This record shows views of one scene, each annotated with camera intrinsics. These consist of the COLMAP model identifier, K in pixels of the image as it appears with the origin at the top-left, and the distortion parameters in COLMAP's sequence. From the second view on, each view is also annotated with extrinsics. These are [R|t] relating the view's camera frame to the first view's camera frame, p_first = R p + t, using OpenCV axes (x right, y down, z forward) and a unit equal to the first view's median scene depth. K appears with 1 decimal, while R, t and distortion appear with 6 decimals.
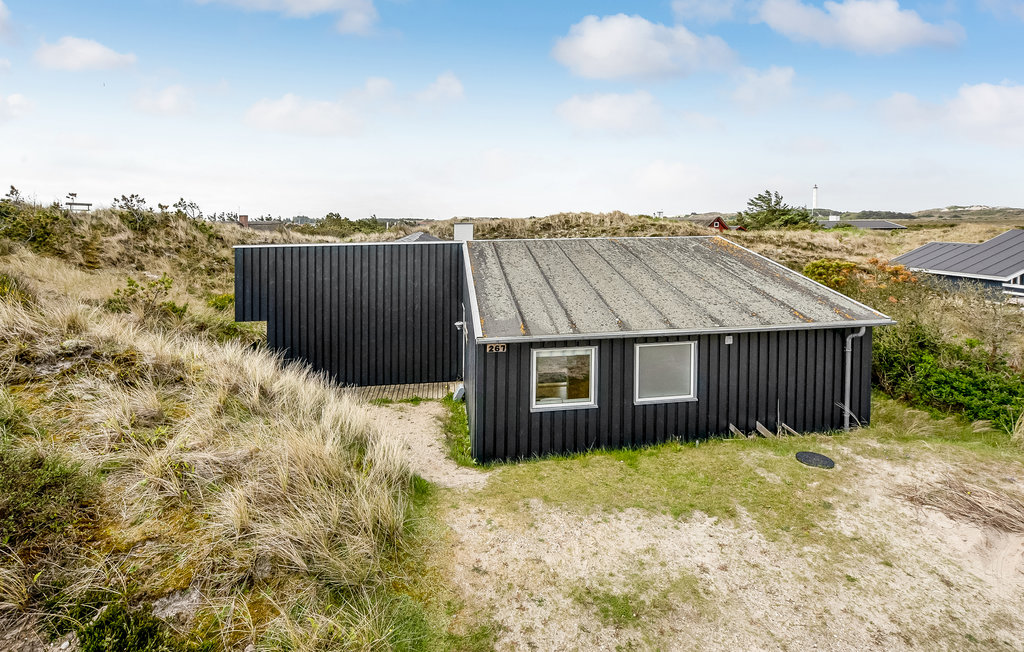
lens RADIAL K [[404.2, 0, 512.1], [0, 404.2, 322.9], [0, 0, 1]] dist [0.000201, 0.000245]
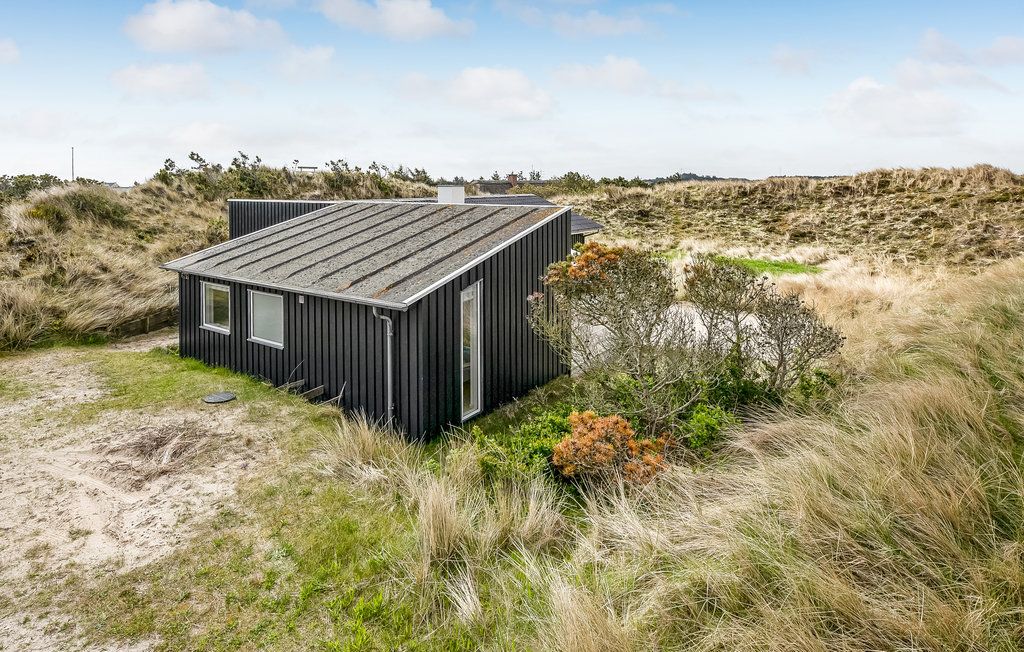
lens RADIAL K [[548.3, 0, 512.0], [0, 548.3, 326.0], [0, 0, 1]] dist [0.020785, 0.000346]
pose [[0.753270, 0.173810, -0.634330, 0.693036], [-0.165641, 0.983497, 0.072783, -0.032401], [0.636511, 0.050246, 0.769629, 0.081937]]
